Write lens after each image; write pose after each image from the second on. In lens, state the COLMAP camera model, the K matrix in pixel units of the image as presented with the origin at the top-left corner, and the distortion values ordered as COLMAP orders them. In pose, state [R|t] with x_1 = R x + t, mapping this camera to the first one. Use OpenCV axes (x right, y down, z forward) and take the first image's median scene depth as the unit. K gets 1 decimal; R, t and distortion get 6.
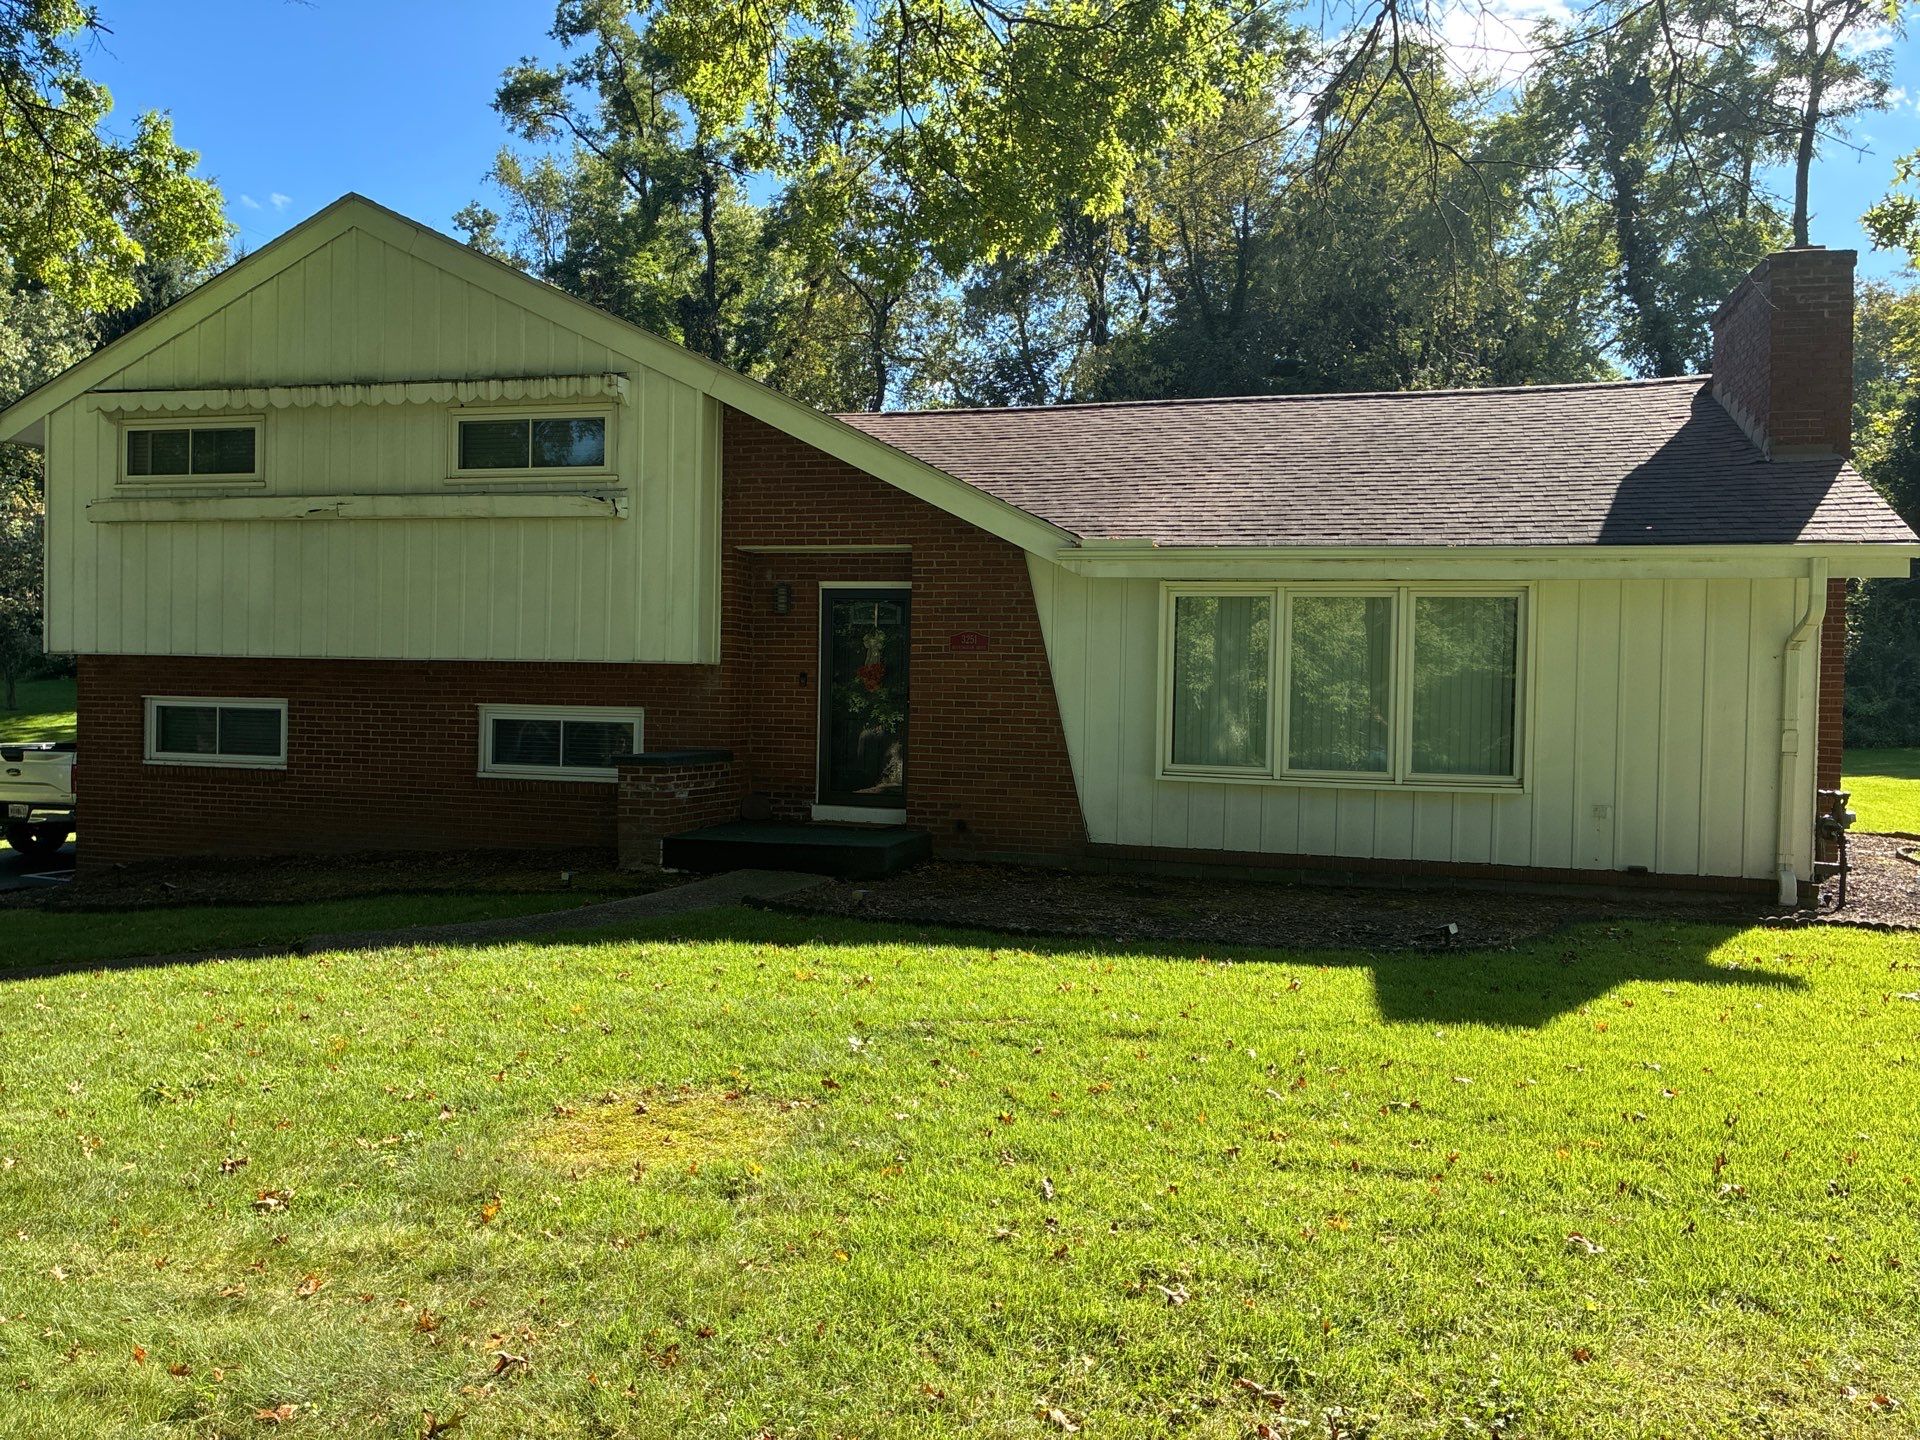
lens RADIAL K [[1445.6, 0, 959.4], [0, 1445.6, 728.3], [0, 0, 1]] dist [0.040182, -0.043529]
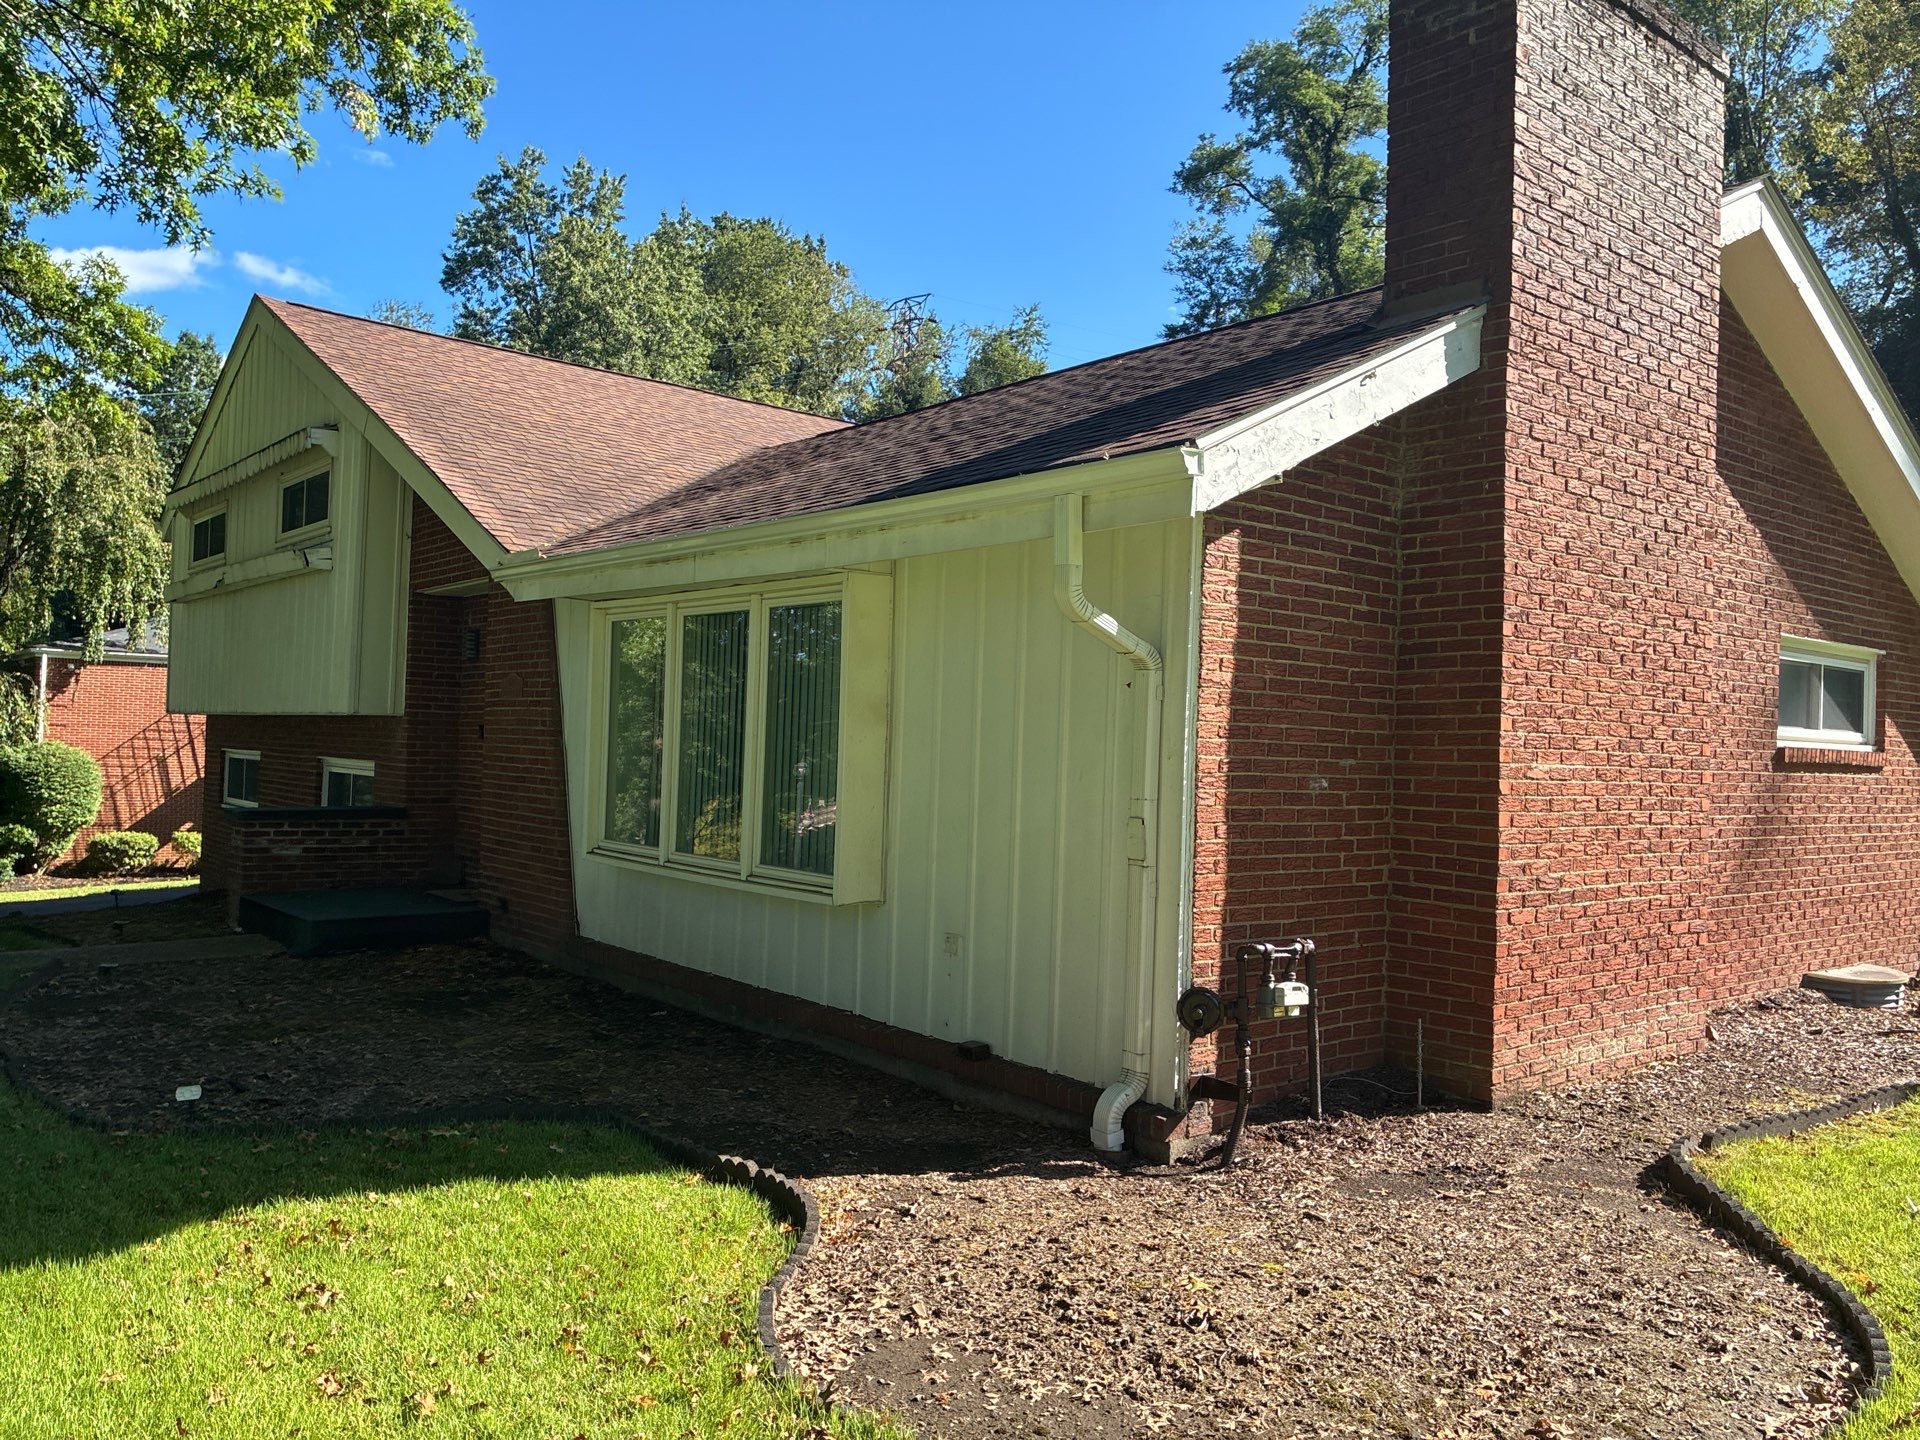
lens RADIAL K [[1445.6, 0, 956.3], [0, 1445.6, 717.0], [0, 0, 1]] dist [0.040182, -0.043529]
pose [[0.823492, -0.007312, -0.567281, 0.133423], [-0.023958, 0.998577, -0.047651, -0.001358], [0.566822, 0.052831, 0.822145, 0.086051]]
